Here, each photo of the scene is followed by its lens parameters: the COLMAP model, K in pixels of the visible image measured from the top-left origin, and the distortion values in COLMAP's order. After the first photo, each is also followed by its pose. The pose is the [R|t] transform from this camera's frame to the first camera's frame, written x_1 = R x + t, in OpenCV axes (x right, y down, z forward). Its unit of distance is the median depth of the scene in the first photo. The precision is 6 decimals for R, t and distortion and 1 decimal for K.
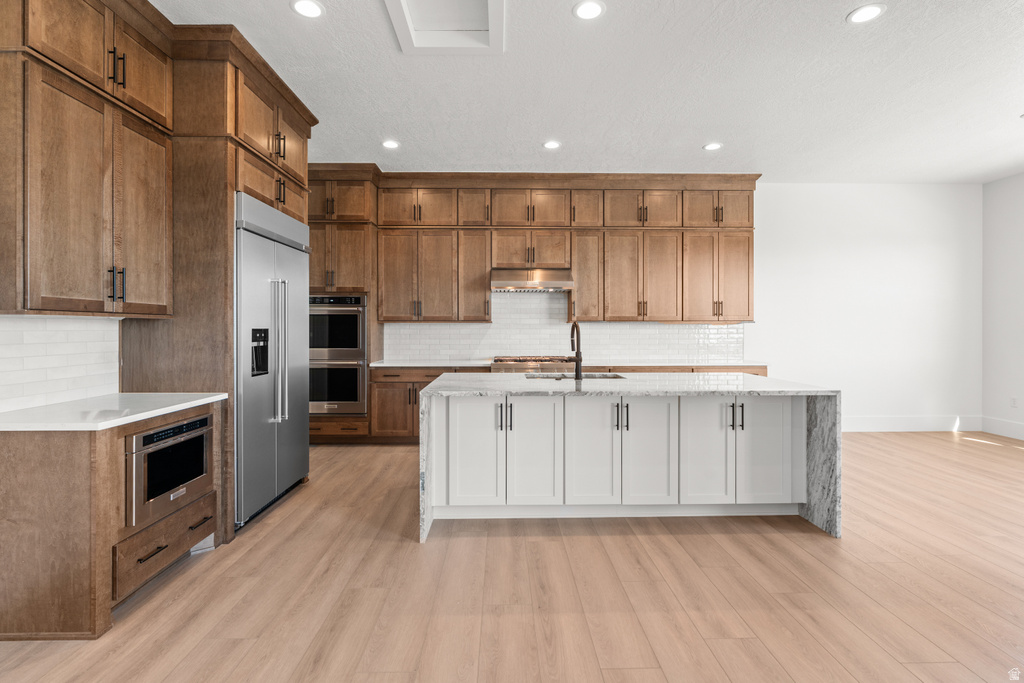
lens RADIAL K [[497.5, 0, 511.7], [0, 497.5, 334.7], [0, 0, 1]] dist [-0.004152, -0.000325]
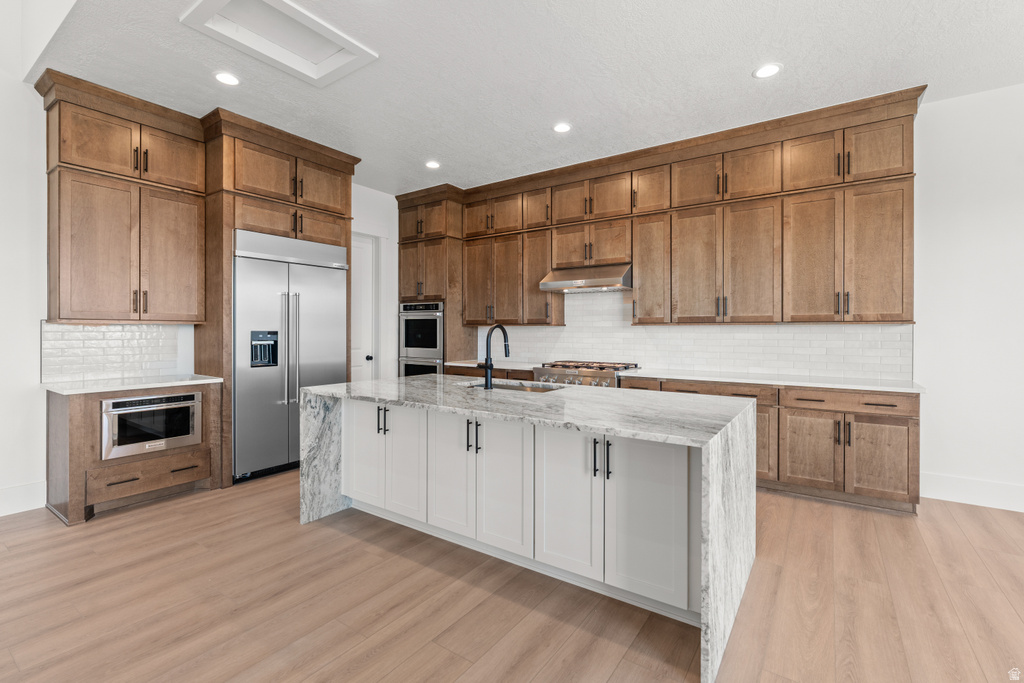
lens RADIAL K [[460.6, 0, 512.5], [0, 460.6, 335.5], [0, 0, 1]] dist [-0.005787, -0.000243]
pose [[0.810873, 0.008167, -0.585165, 0.448594], [-0.009969, 0.999950, 0.000142, -0.004308], [0.585137, 0.005718, 0.810915, 0.246286]]
